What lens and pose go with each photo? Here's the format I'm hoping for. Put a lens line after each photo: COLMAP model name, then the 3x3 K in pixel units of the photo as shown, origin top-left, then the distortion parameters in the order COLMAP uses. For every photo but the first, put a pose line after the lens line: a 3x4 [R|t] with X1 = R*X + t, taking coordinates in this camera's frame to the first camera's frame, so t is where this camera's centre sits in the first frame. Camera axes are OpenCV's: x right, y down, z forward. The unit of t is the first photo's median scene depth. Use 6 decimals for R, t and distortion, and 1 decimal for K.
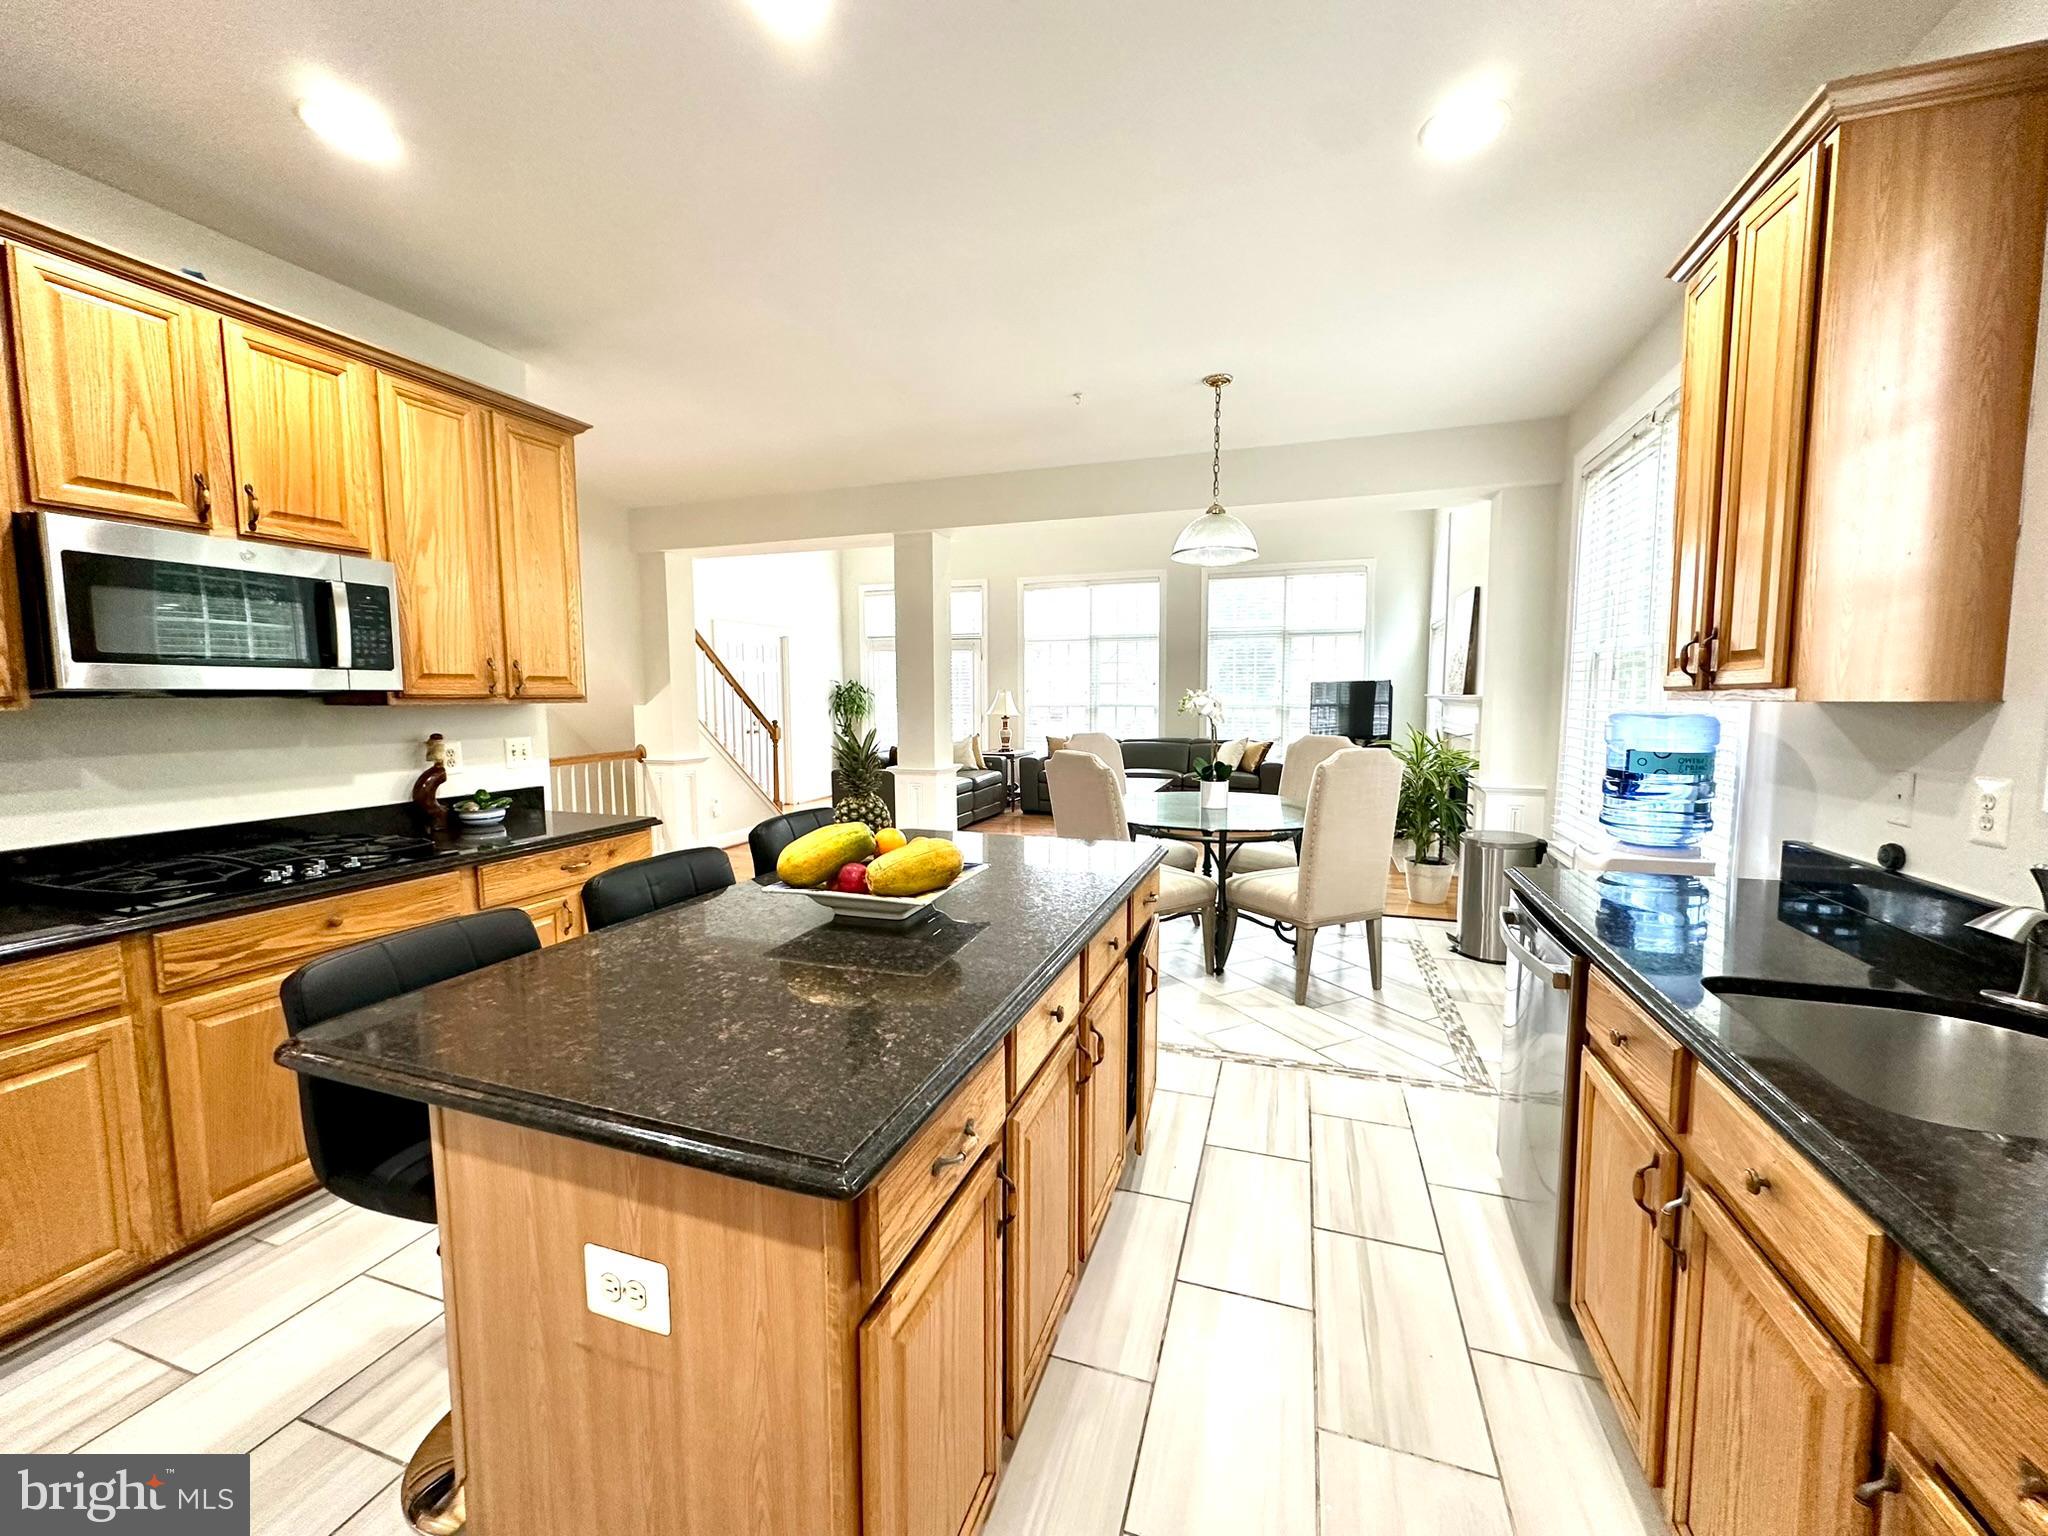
lens RADIAL K [[812.1, 0, 1024.0], [0, 812.1, 768.0], [0, 0, 1]] dist [-0.001574, -0.000254]
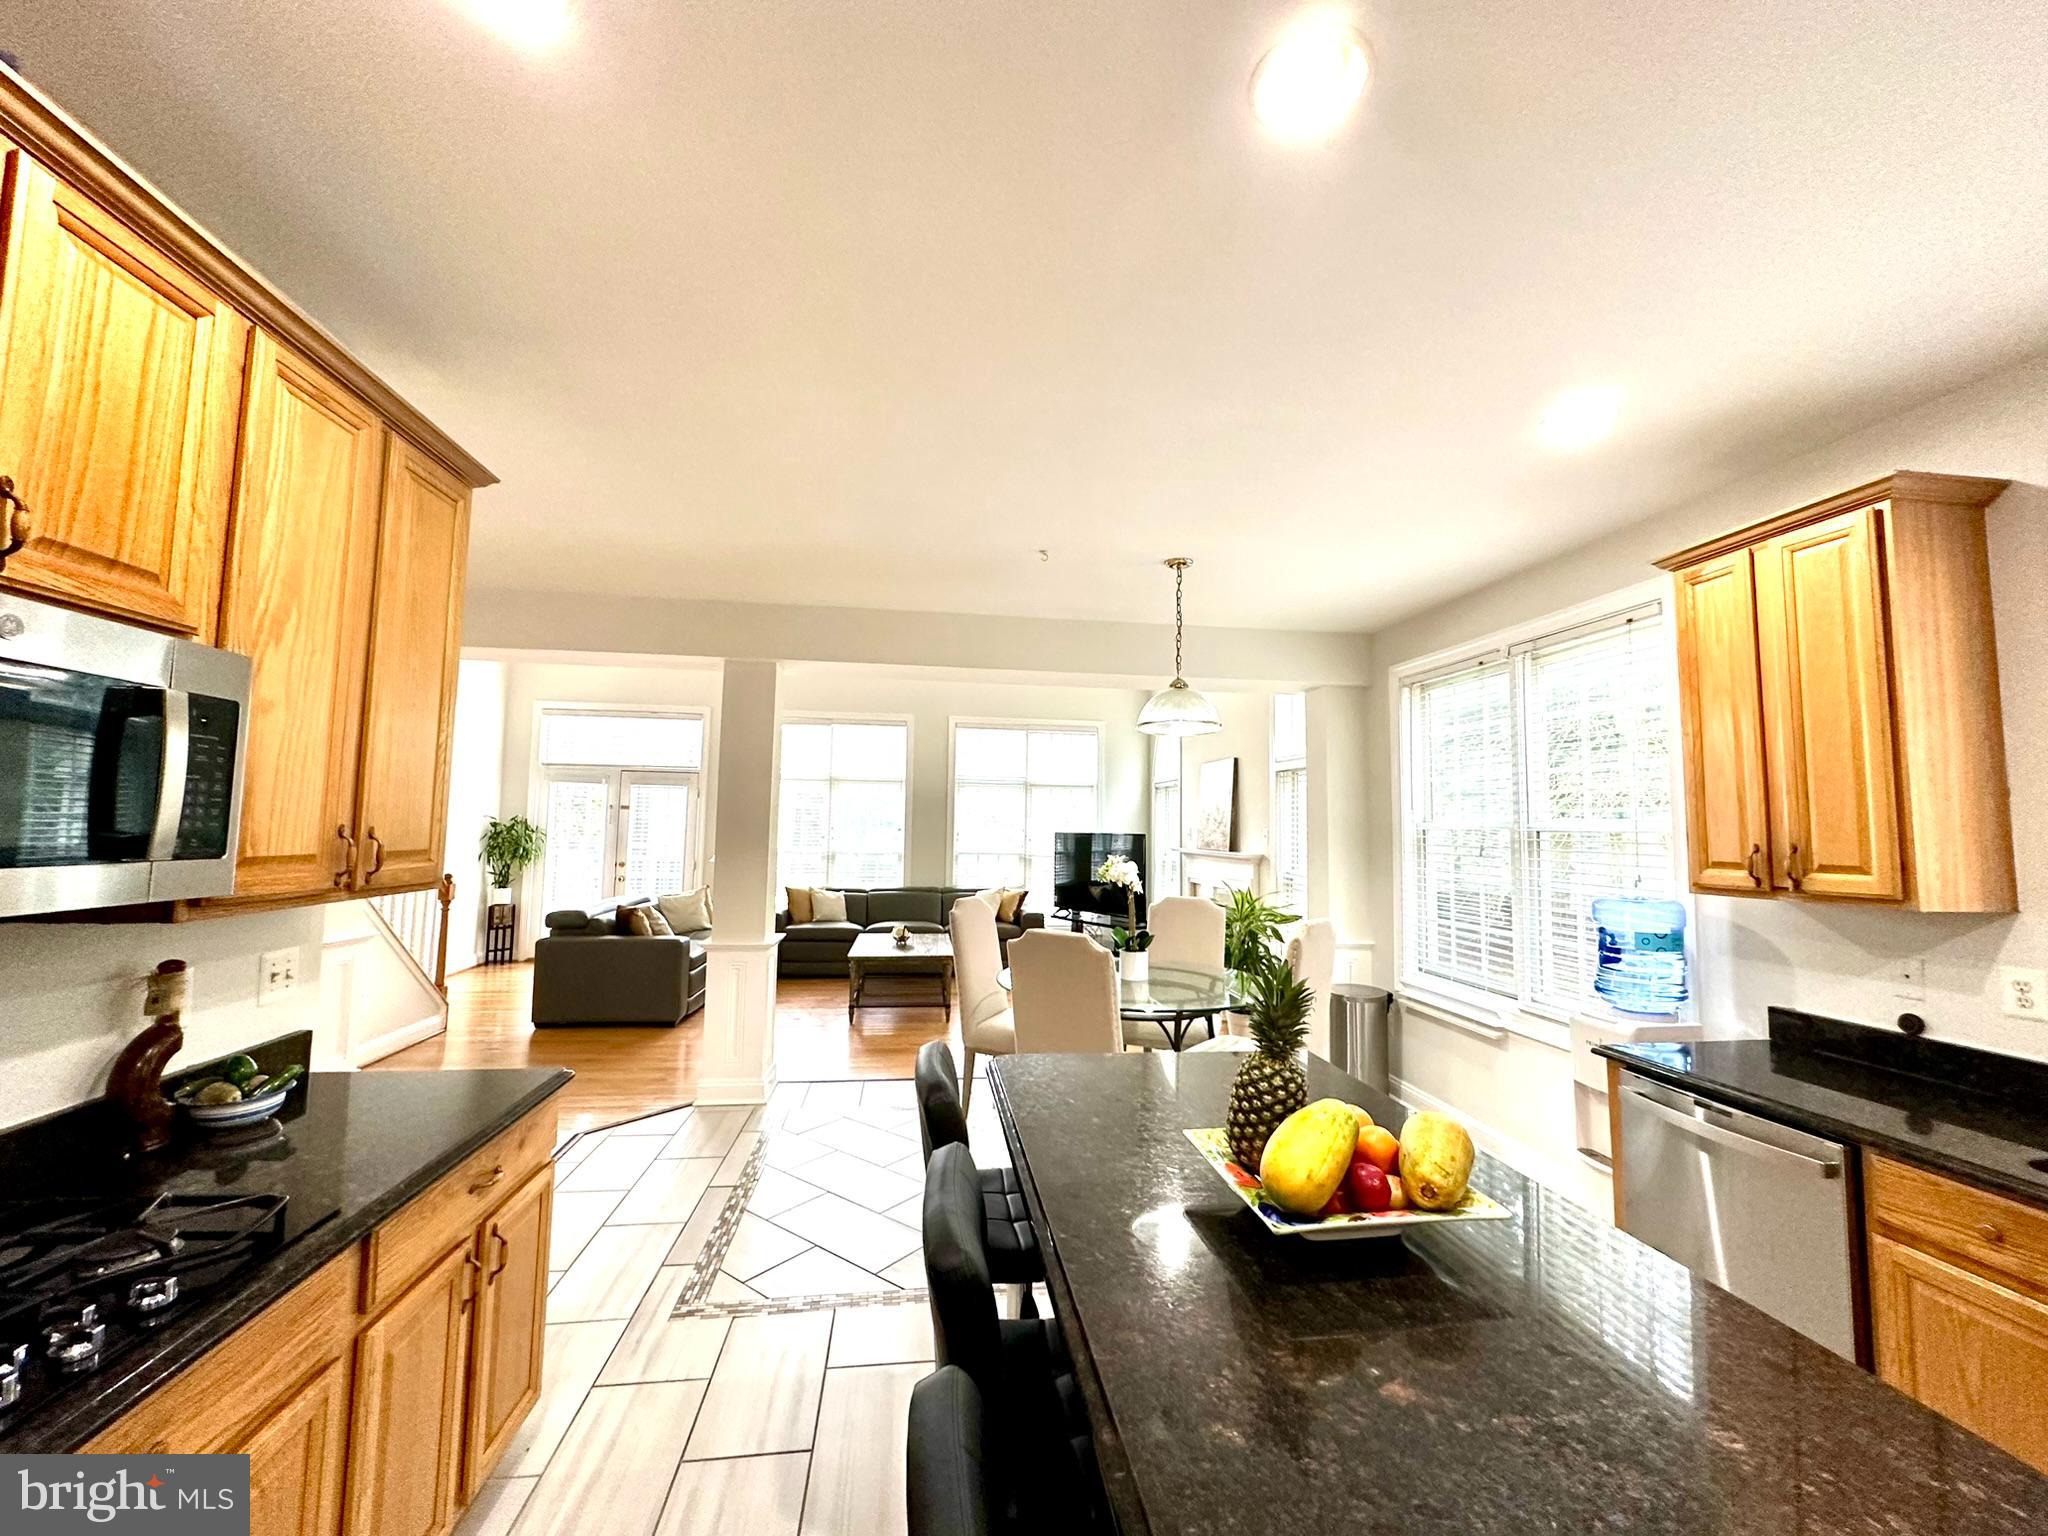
lens RADIAL K [[812.1, 0, 1024.0], [0, 812.1, 768.0], [0, 0, 1]] dist [-0.001574, -0.000254]
pose [[0.892106, 0.052293, 0.448790, -0.478786], [0.021231, 0.987331, -0.157246, -0.072755], [-0.451328, 0.149808, 0.879694, 0.260664]]
